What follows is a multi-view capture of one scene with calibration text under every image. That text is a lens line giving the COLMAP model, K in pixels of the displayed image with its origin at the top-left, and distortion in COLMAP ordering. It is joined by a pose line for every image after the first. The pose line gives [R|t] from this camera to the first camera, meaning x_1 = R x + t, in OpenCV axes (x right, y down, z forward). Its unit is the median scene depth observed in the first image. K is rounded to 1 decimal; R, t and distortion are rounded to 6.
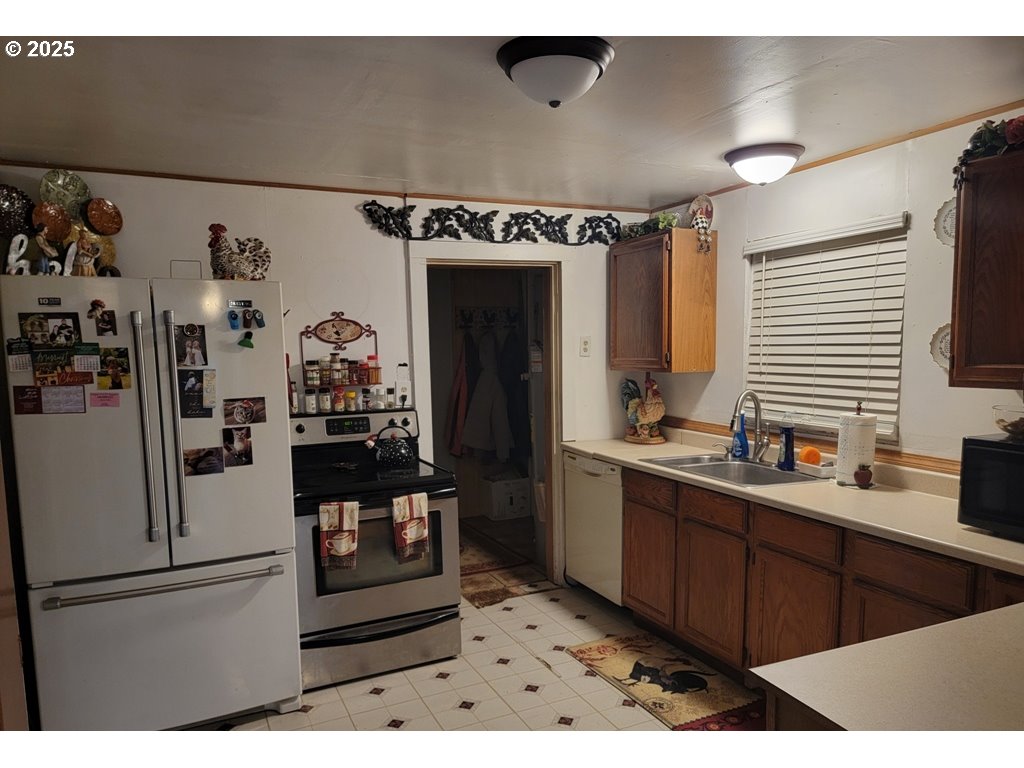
lens RADIAL K [[677.8, 0, 511.0], [0, 677.8, 418.3], [0, 0, 1]] dist [0.043511, -0.041869]
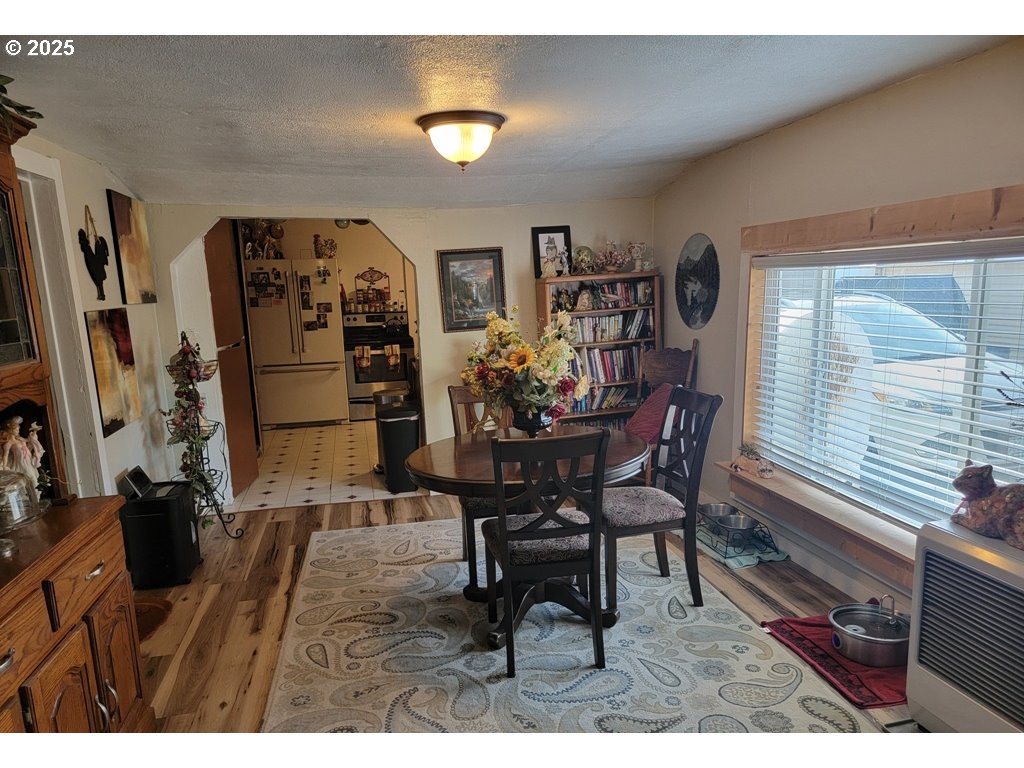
lens RADIAL K [[677.8, 0, 511.0], [0, 677.8, 418.3], [0, 0, 1]] dist [0.043511, -0.041869]
pose [[0.975546, 0.037539, -0.216565, 0.842184], [-0.016253, 0.994930, 0.099247, 0.131627], [0.219193, -0.093300, 0.971210, -1.354991]]
